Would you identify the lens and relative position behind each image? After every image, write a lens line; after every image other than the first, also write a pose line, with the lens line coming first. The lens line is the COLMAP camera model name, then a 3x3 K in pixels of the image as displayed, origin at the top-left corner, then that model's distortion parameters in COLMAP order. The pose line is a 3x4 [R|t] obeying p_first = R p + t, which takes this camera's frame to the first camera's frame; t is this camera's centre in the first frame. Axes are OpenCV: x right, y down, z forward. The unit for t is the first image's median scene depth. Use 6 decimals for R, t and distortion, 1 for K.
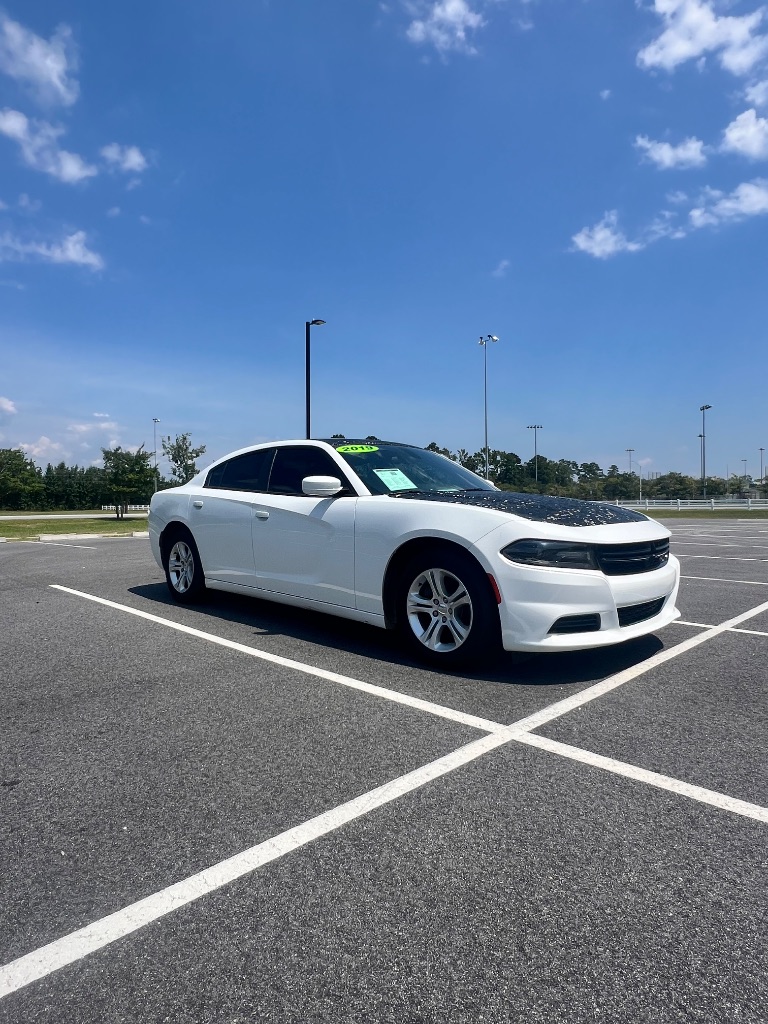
lens RADIAL K [[597.9, 0, 388.5], [0, 597.9, 509.7], [0, 0, 1]] dist [-0.003126, 0.001825]
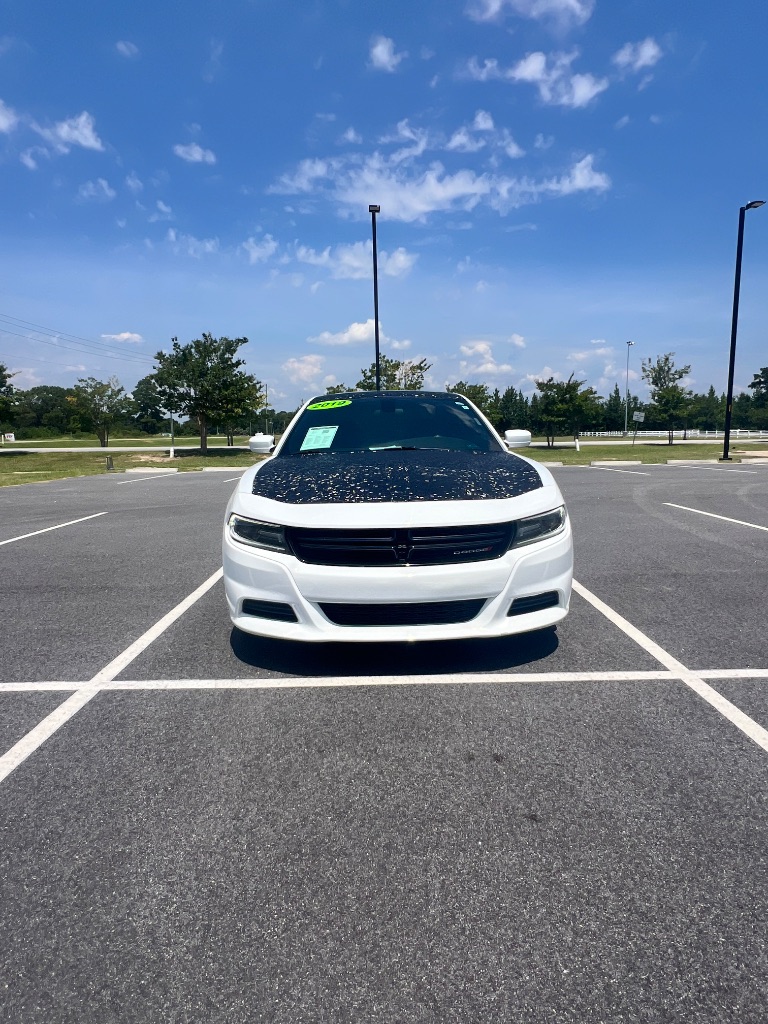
lens RADIAL K [[597.9, 0, 388.5], [0, 597.9, 509.7], [0, 0, 1]] dist [-0.003126, 0.001825]
pose [[0.721451, 0.086104, -0.687091, 0.961708], [-0.000486, 0.992302, 0.123841, -0.067831], [0.692465, -0.089011, 0.715939, 0.434527]]
